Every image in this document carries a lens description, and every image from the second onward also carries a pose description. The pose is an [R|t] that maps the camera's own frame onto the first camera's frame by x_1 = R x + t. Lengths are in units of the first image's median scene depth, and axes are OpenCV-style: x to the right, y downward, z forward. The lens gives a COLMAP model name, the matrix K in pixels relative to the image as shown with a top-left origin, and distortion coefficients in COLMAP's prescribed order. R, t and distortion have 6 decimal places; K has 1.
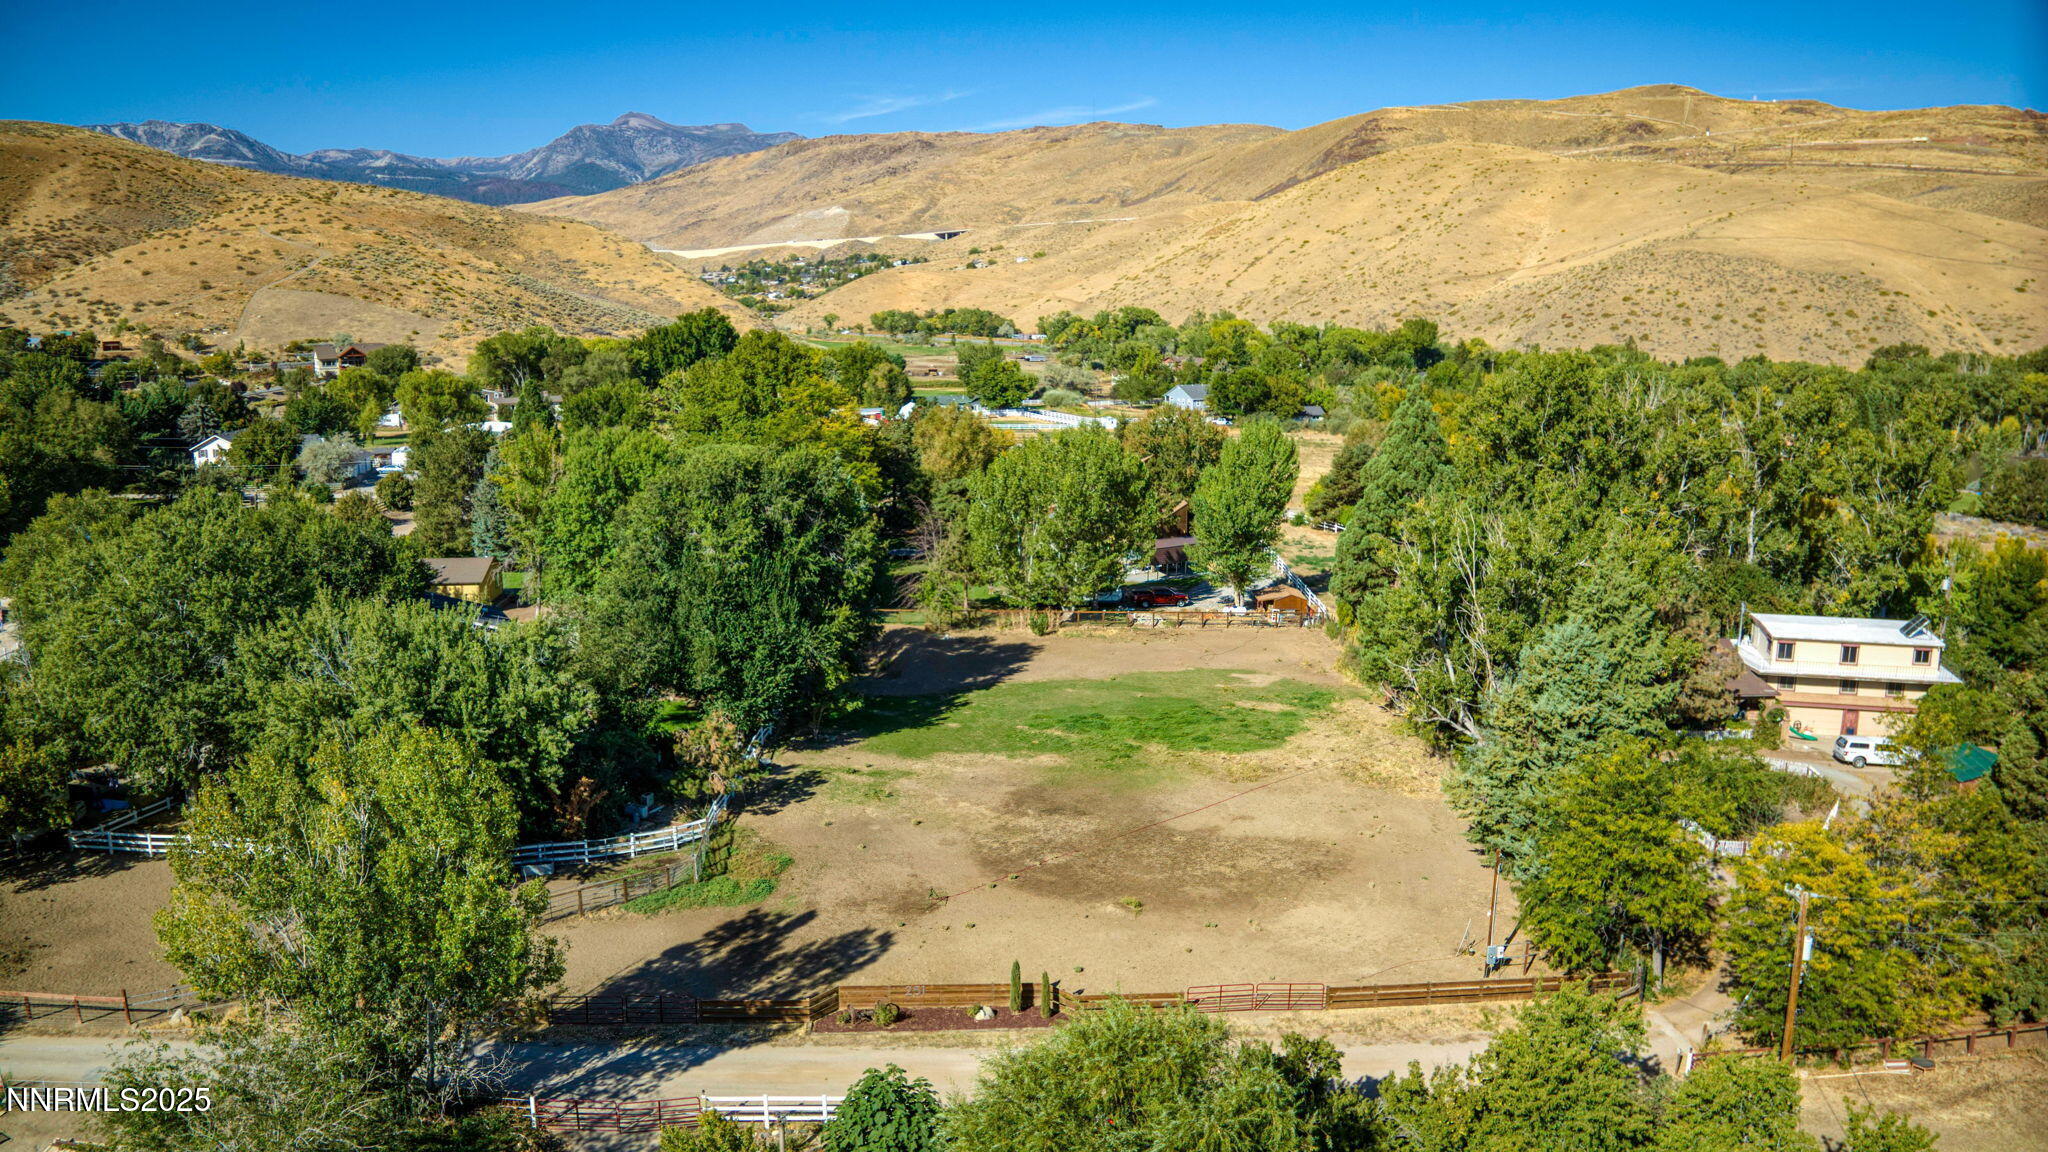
lens RADIAL K [[1443.1, 0, 1011.4], [0, 1443.1, 567.7], [0, 0, 1]] dist [-0.100404, -0.015825]
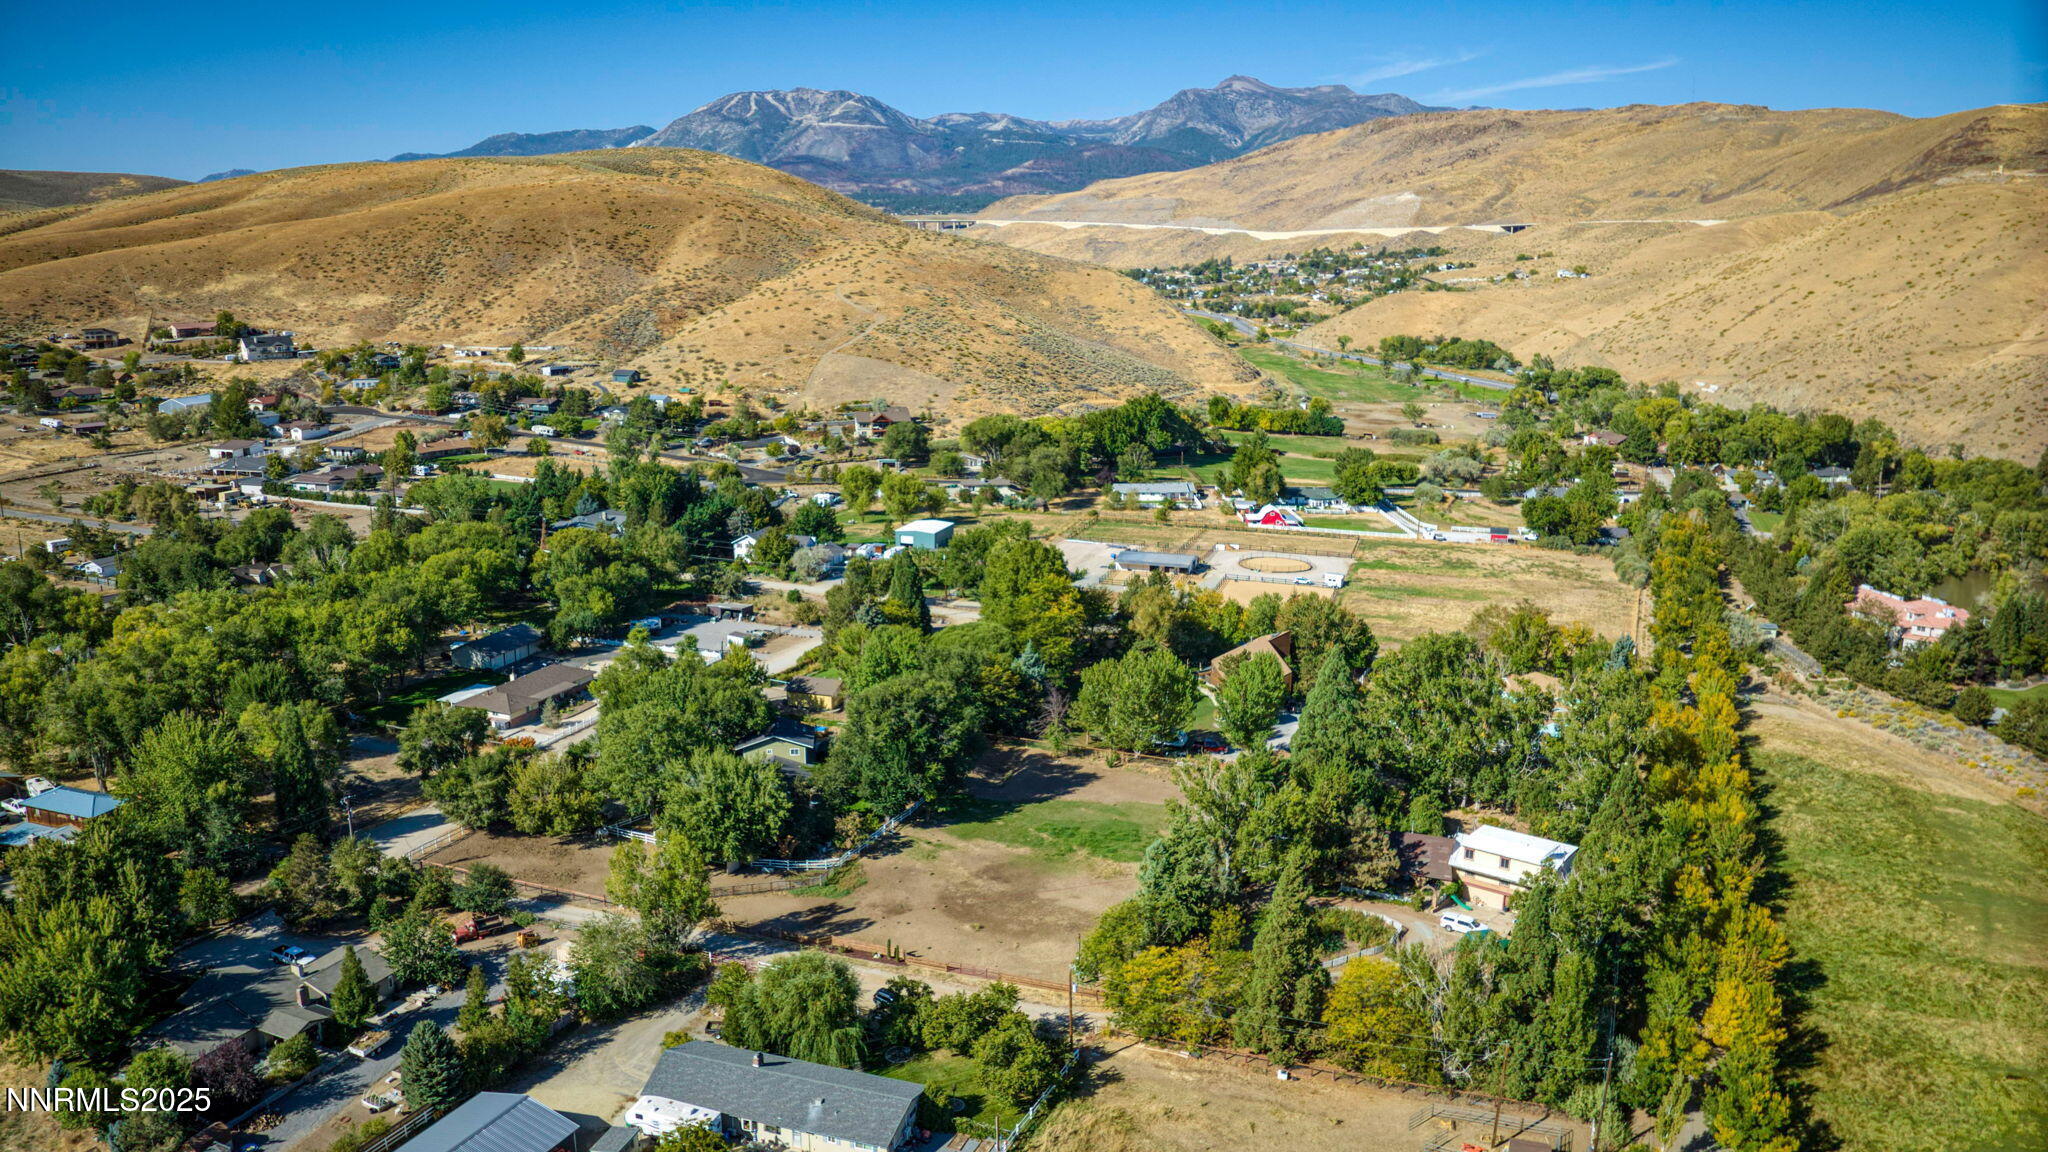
lens RADIAL K [[1443.1, 0, 1008.3], [0, 1443.1, 577.7], [0, 0, 1]] dist [-0.100404, -0.015825]
pose [[0.918825, 0.090950, -0.384042, 0.082138], [-0.077158, 0.995703, 0.051203, -0.038676], [0.387049, -0.017414, 0.921895, -0.096173]]
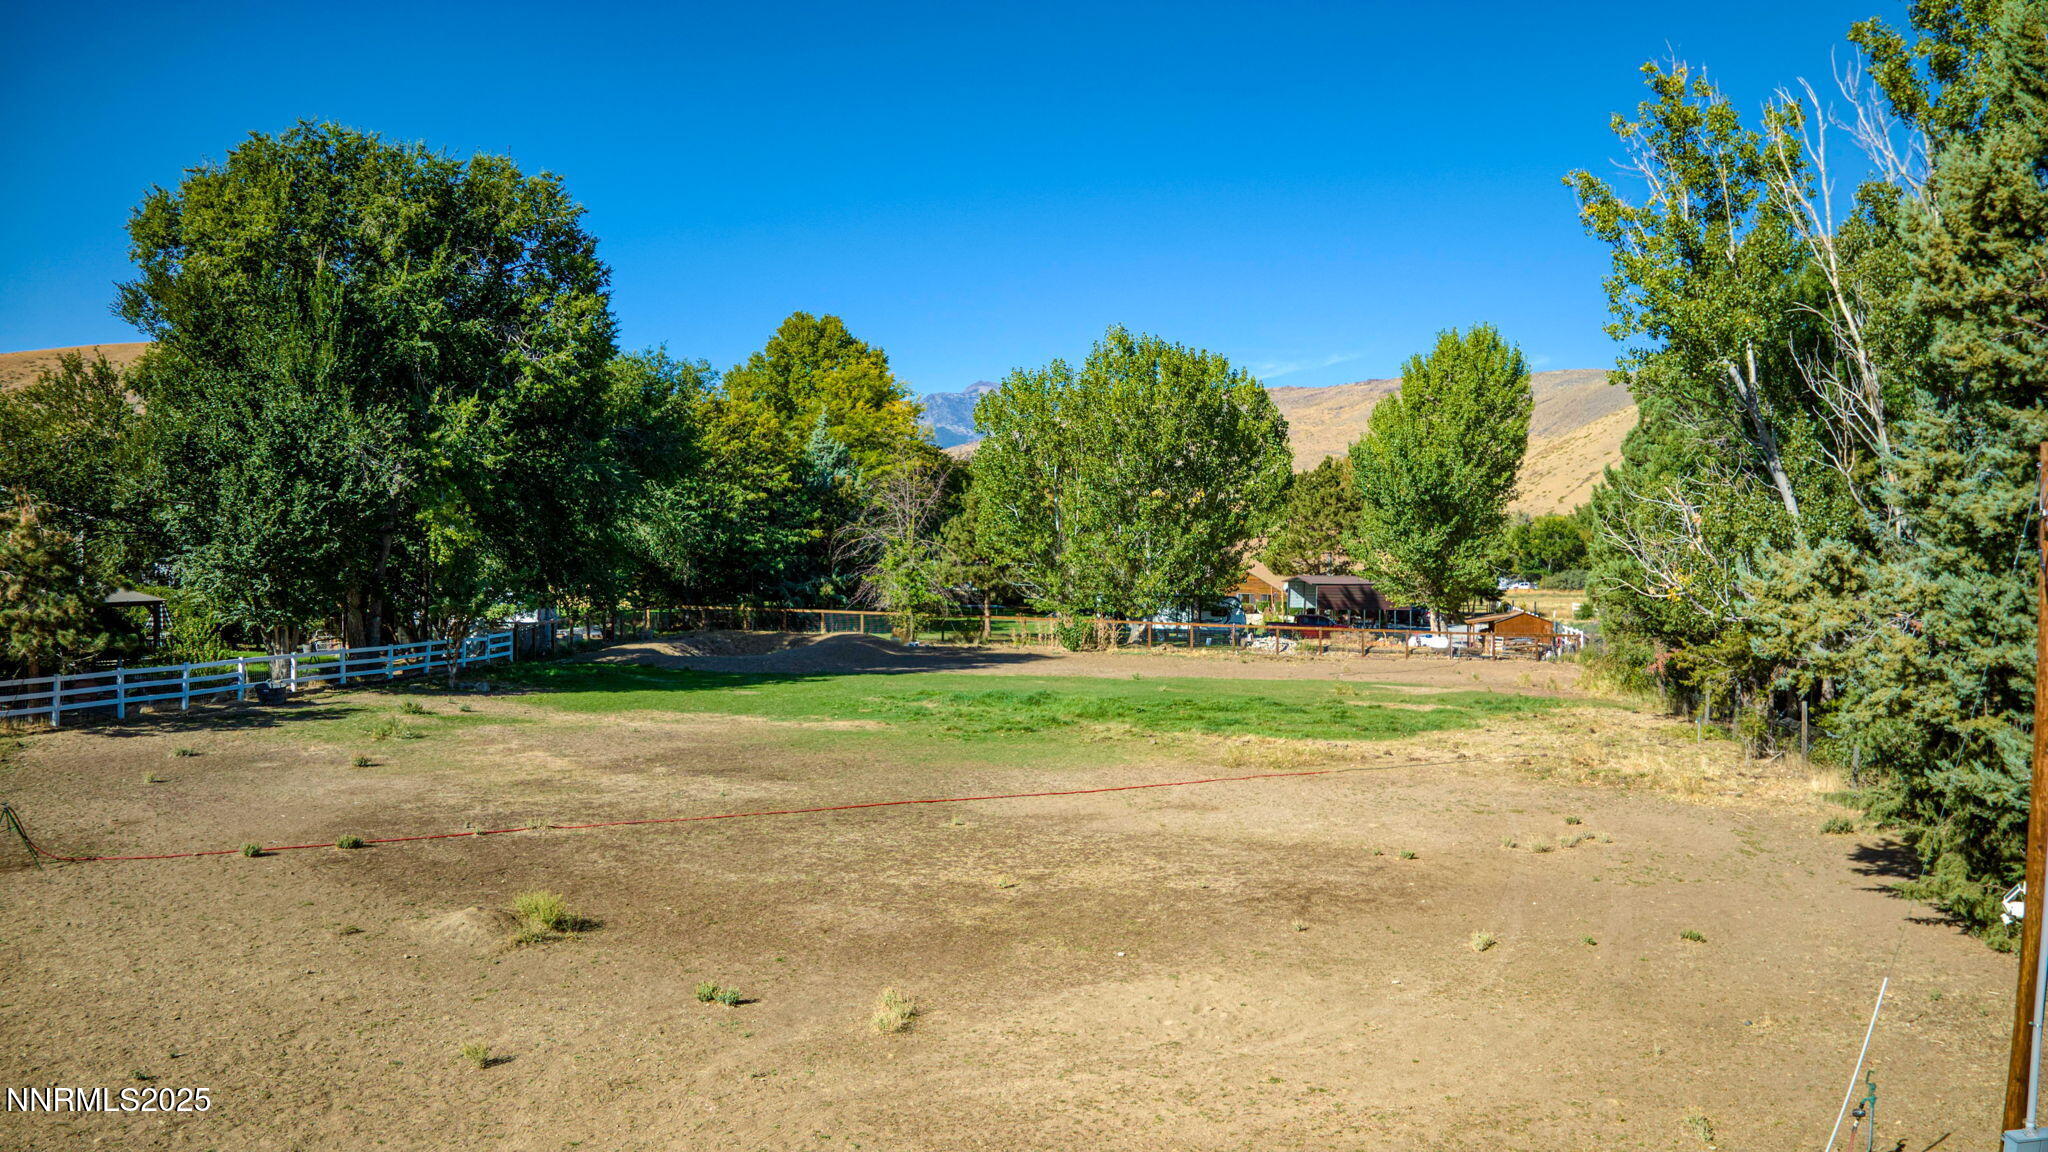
lens RADIAL K [[1443.1, 0, 1008.2], [0, 1443.1, 575.5], [0, 0, 1]] dist [-0.100404, -0.015825]
pose [[0.972522, 0.004710, -0.232765, 0.019717], [-0.045239, 0.984561, -0.169093, 0.017650], [0.228375, 0.174977, 0.957720, 0.061803]]
